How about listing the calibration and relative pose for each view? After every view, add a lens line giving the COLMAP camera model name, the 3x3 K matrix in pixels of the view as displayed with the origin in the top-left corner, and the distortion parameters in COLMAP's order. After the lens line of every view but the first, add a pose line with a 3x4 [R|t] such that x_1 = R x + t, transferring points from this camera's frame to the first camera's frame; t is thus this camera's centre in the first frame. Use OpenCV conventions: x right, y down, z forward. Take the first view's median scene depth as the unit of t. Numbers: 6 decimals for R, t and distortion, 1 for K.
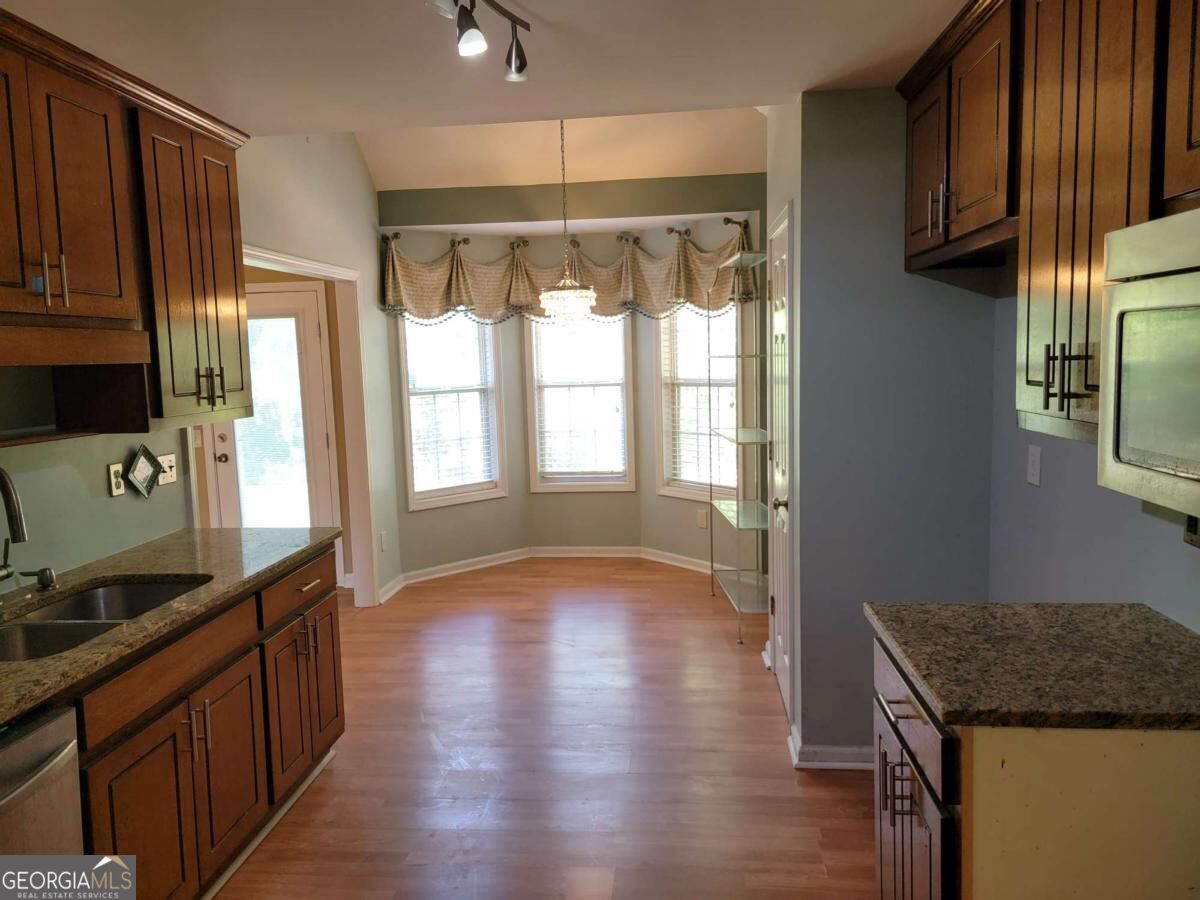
lens RADIAL K [[828.2, 0, 600.0], [0, 828.2, 450.0], [0, 0, 1]] dist [0.068112, -0.061686]
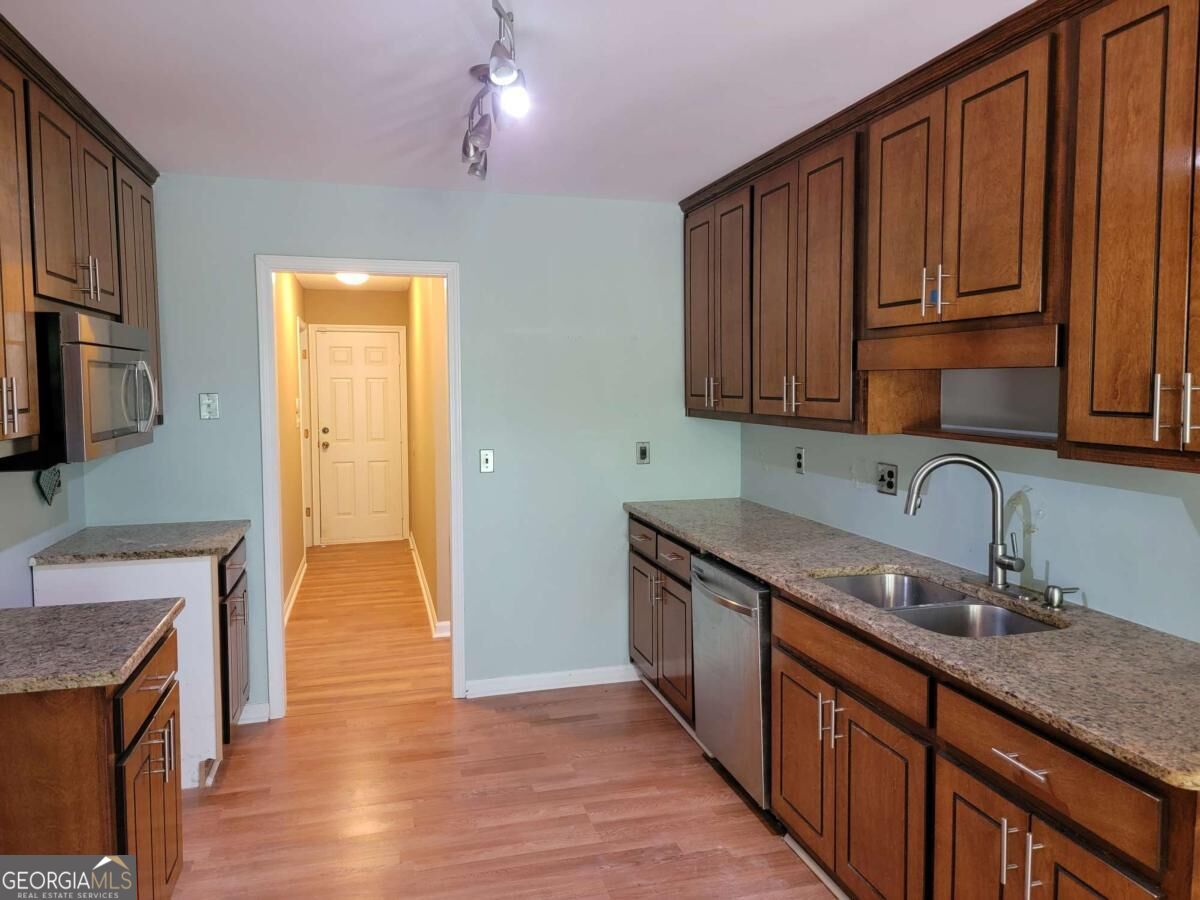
lens RADIAL K [[828.2, 0, 600.0], [0, 828.2, 450.0], [0, 0, 1]] dist [0.068112, -0.061686]
pose [[-0.934717, 0.062060, -0.349933, 0.147858], [-0.010002, 0.979651, 0.200458, -0.223032], [0.355253, 0.190872, -0.915076, 1.958441]]
